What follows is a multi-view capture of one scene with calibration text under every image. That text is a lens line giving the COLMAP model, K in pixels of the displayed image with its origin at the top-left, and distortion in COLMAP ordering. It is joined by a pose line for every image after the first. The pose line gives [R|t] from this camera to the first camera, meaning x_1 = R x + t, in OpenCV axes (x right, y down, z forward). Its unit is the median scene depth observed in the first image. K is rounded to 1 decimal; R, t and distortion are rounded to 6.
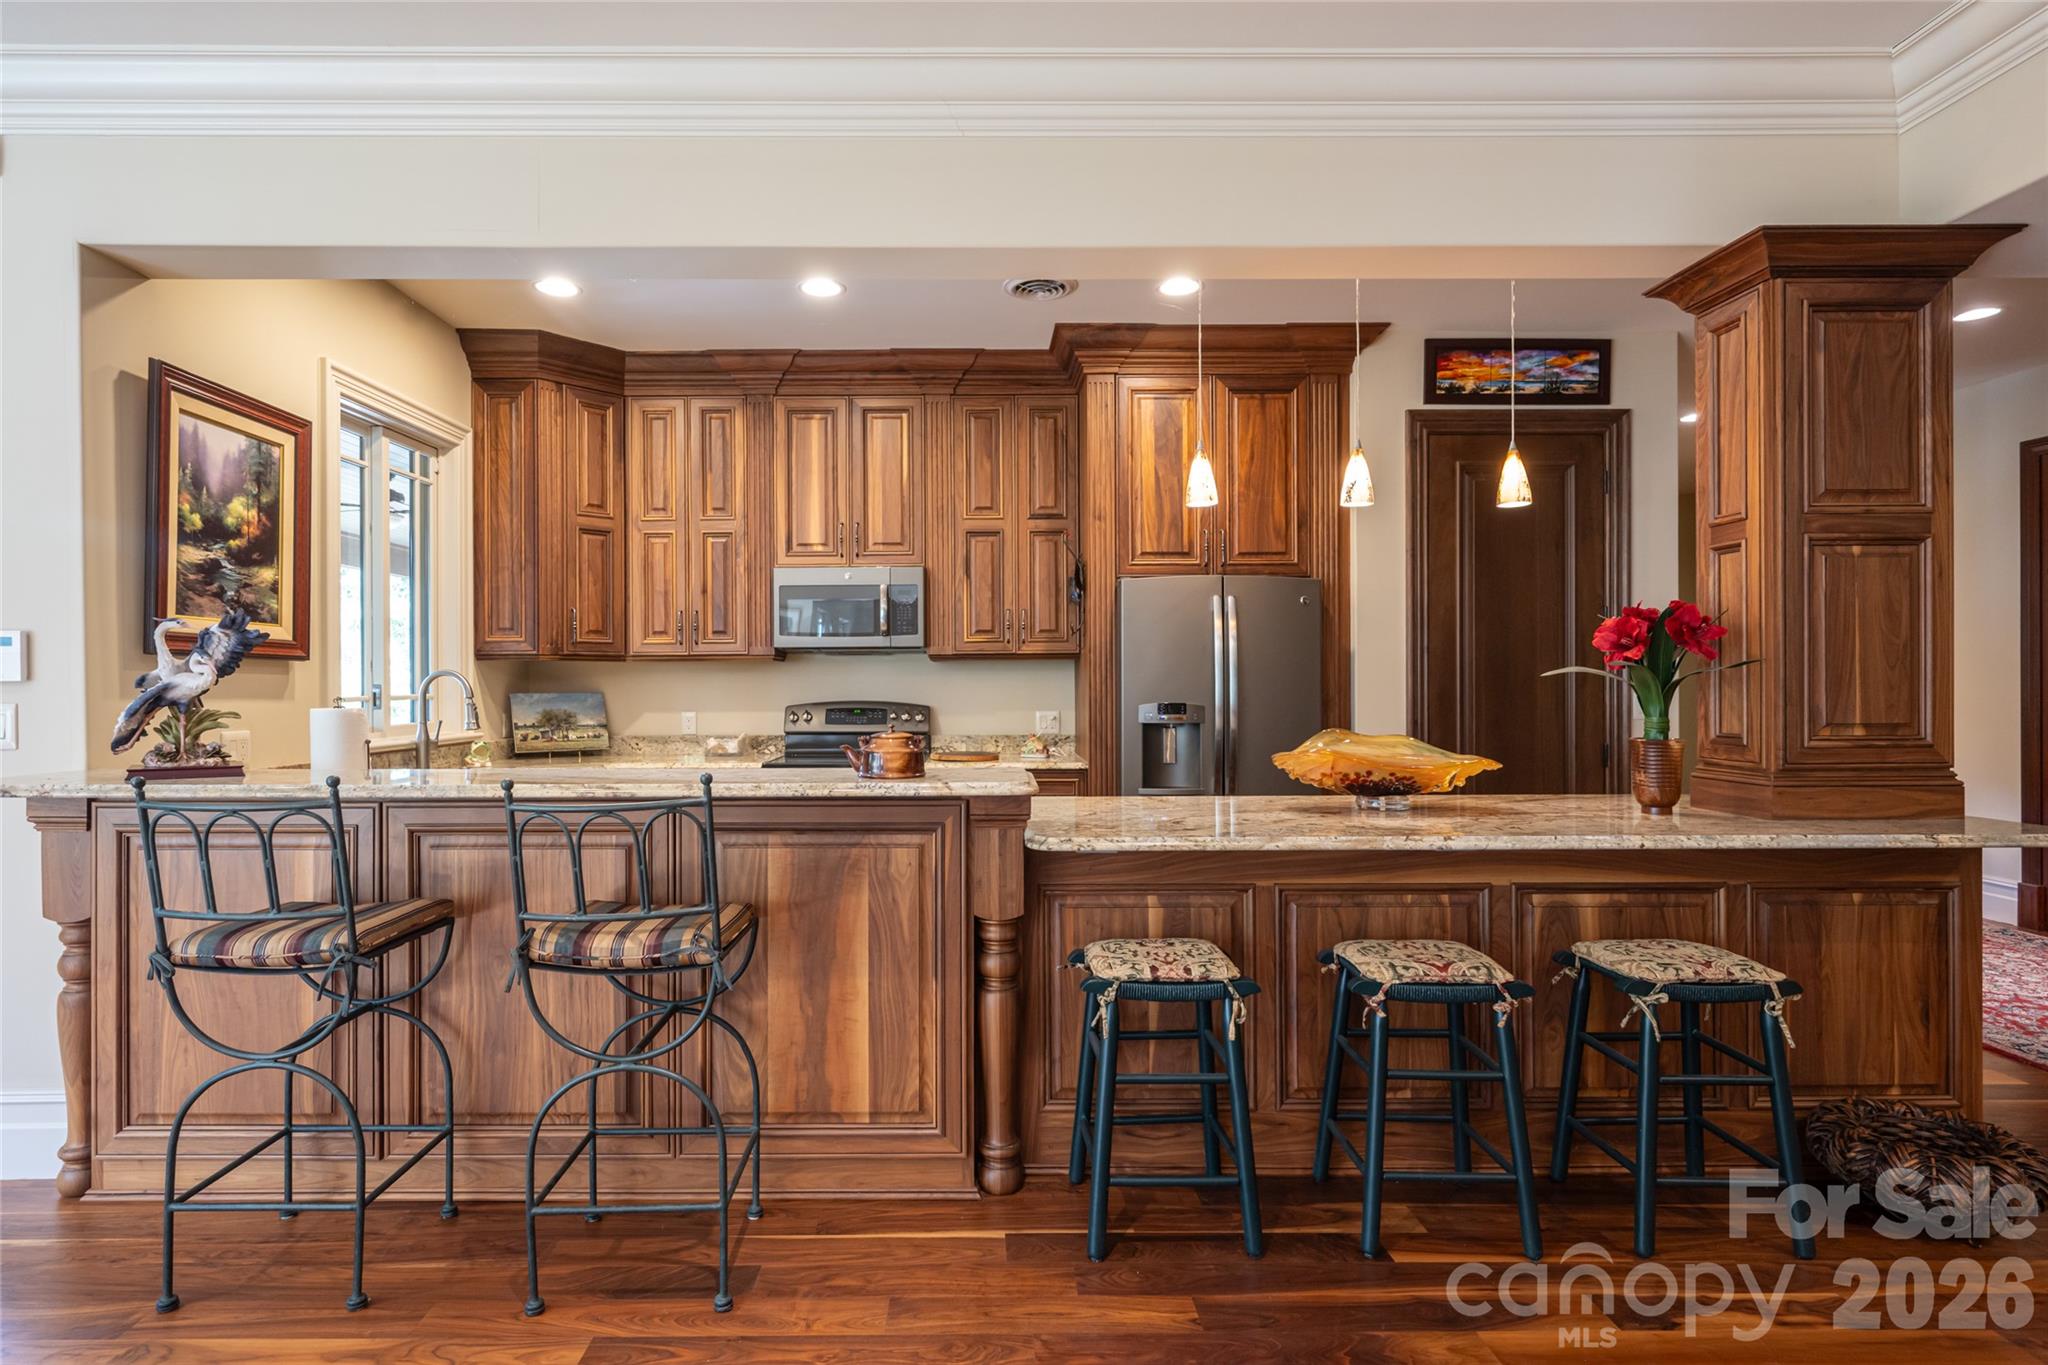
lens RADIAL K [[994.7, 0, 1013.3], [0, 994.7, 687.2], [0, 0, 1]] dist [-0.000363, -0.000001]
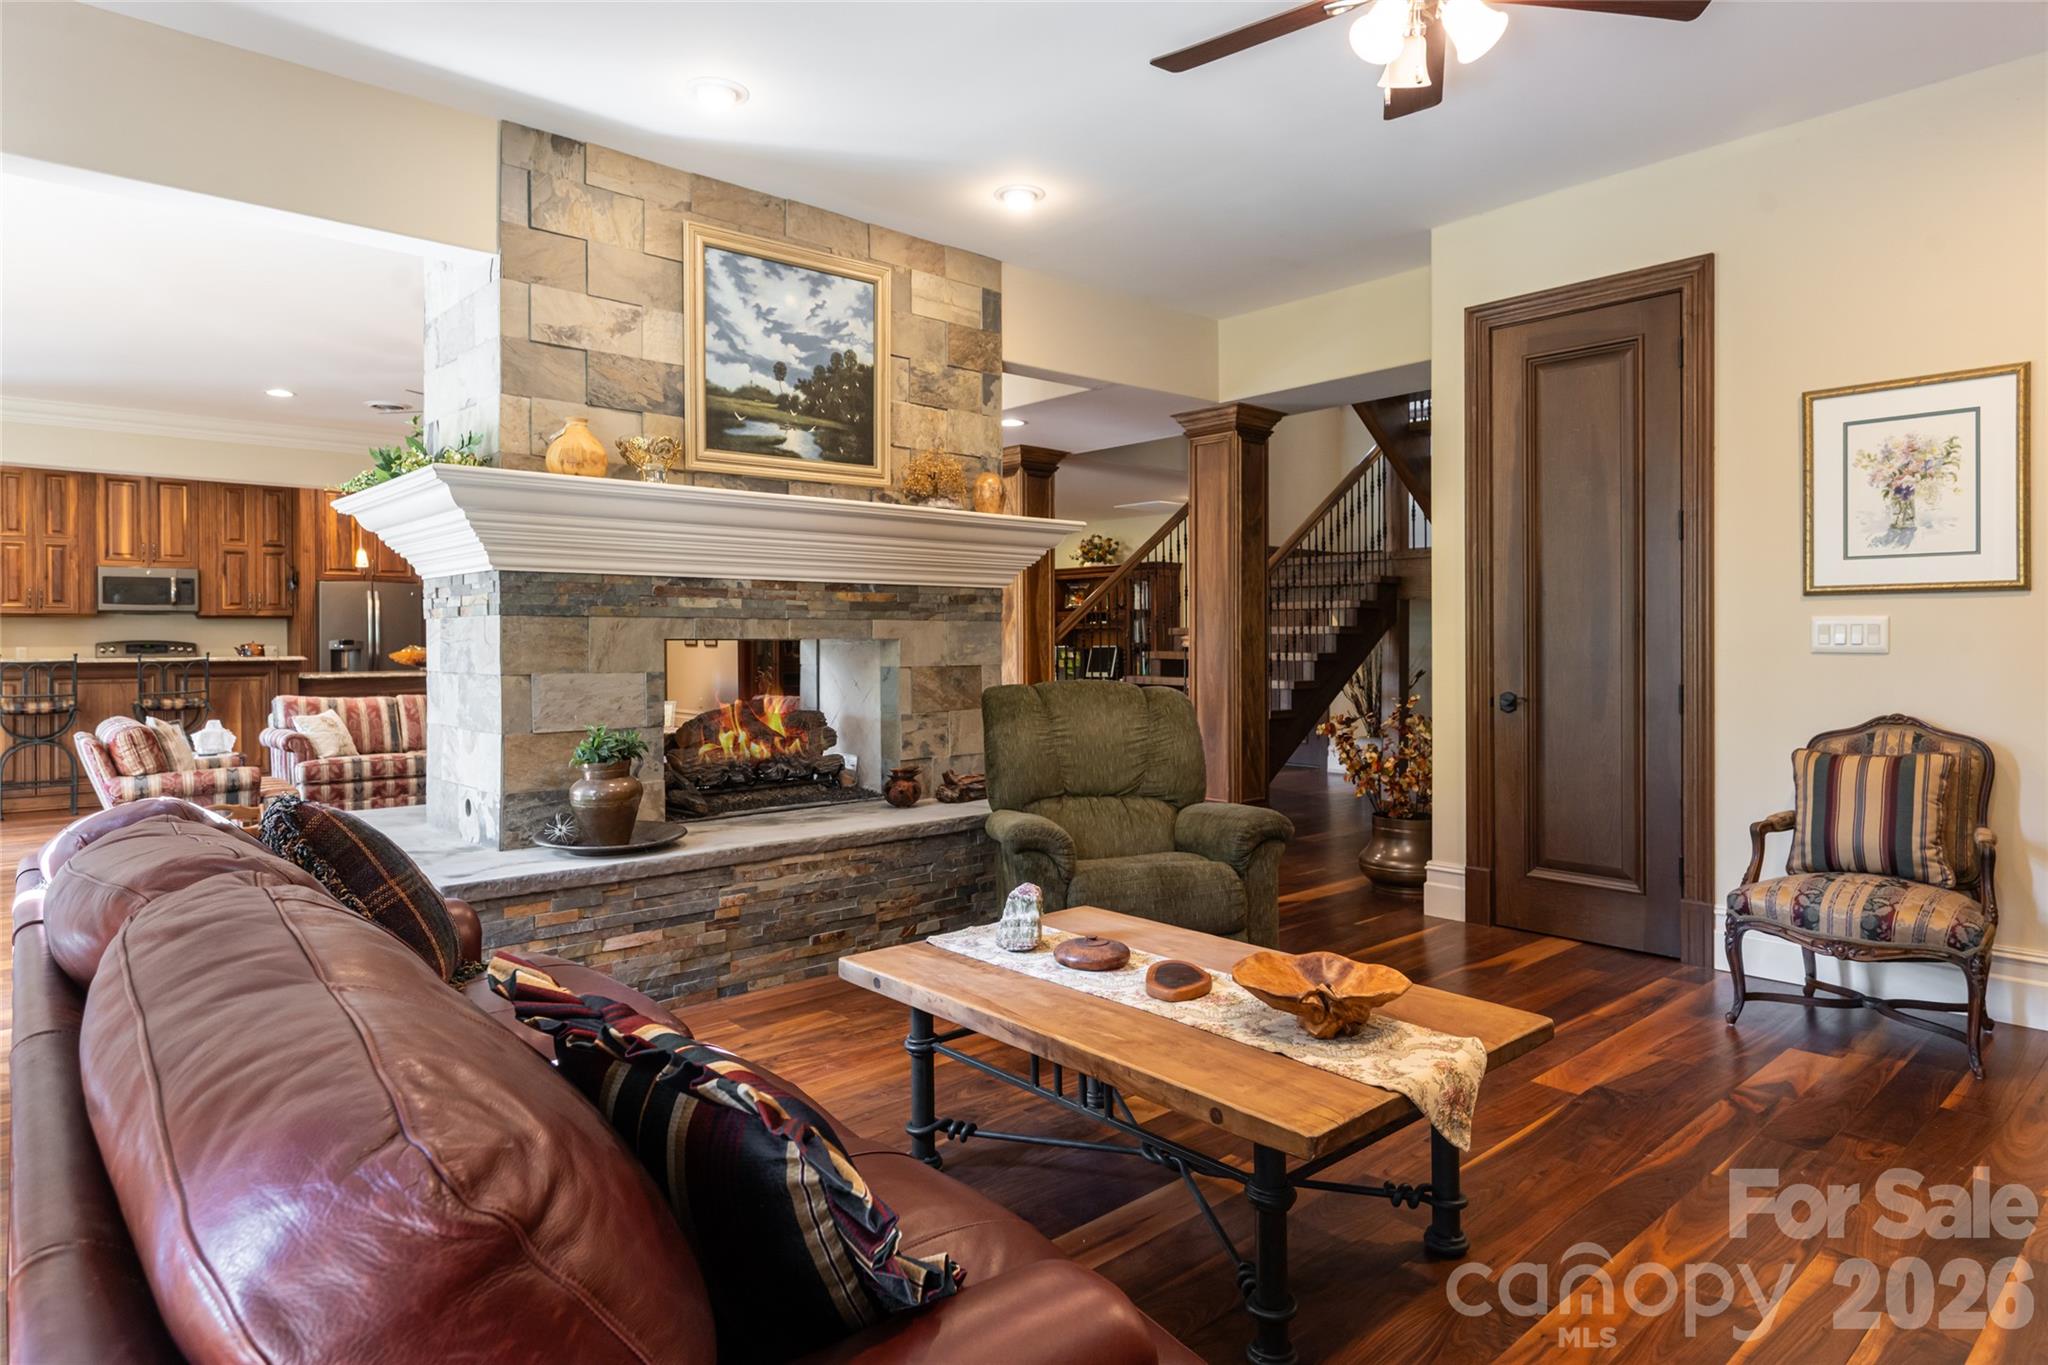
lens RADIAL K [[1146.4, 0, 1024.0], [0, 1146.4, 660.9], [0, 0, 1]] dist [-0.028264, -0.000791]
pose [[0.764004, -0.006115, 0.645182, -0.274125], [-0.004220, 0.999886, 0.014474, 0.015293], [-0.645198, -0.013780, 0.763891, -1.641477]]
